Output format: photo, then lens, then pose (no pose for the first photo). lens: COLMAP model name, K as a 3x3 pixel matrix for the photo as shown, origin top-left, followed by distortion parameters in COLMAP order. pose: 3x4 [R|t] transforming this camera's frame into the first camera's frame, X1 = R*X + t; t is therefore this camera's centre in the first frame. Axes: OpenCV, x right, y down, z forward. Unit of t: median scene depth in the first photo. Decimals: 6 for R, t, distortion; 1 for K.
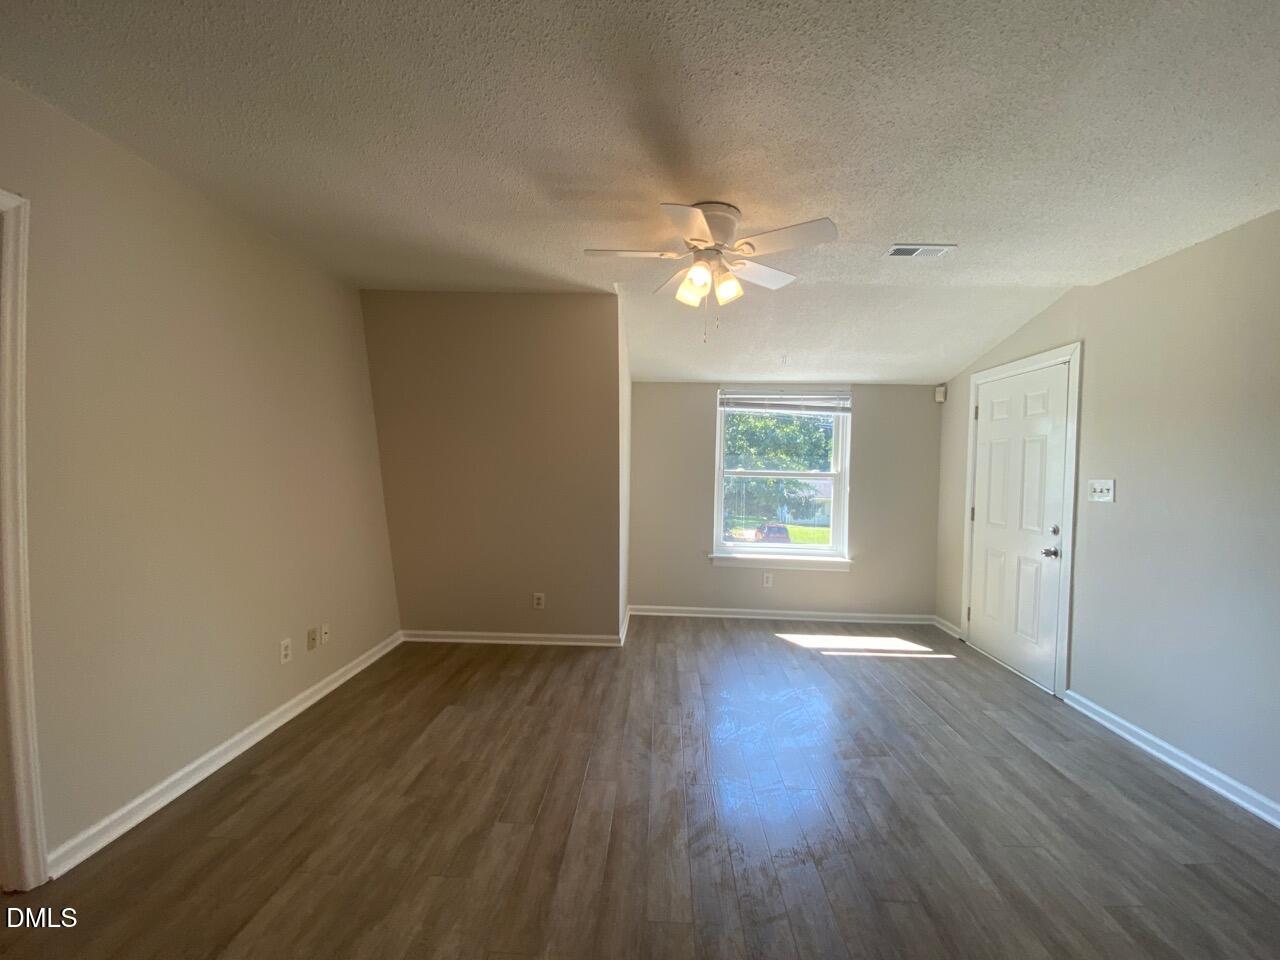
lens RADIAL K [[522.0, 0, 640.0], [0, 522.0, 480.0], [0, 0, 1]] dist [-0.000933, -0.011417]
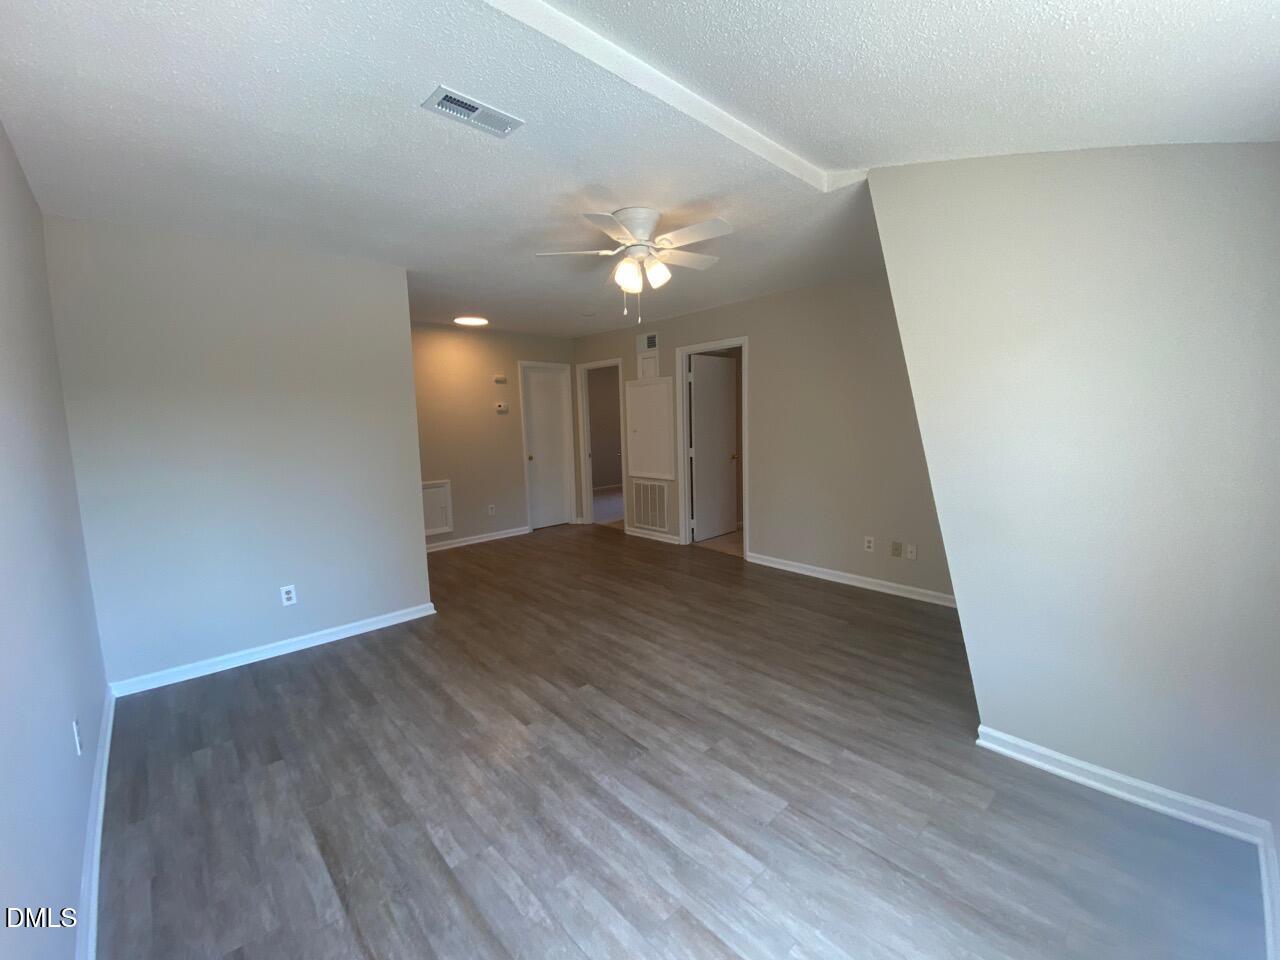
lens RADIAL K [[522.0, 0, 640.0], [0, 522.0, 480.0], [0, 0, 1]] dist [-0.000933, -0.011417]
pose [[-0.706215, 0.081557, -0.703284, 1.003553], [-0.016065, 0.991241, 0.131082, -0.053053], [0.707815, 0.103871, -0.698719, 1.860125]]
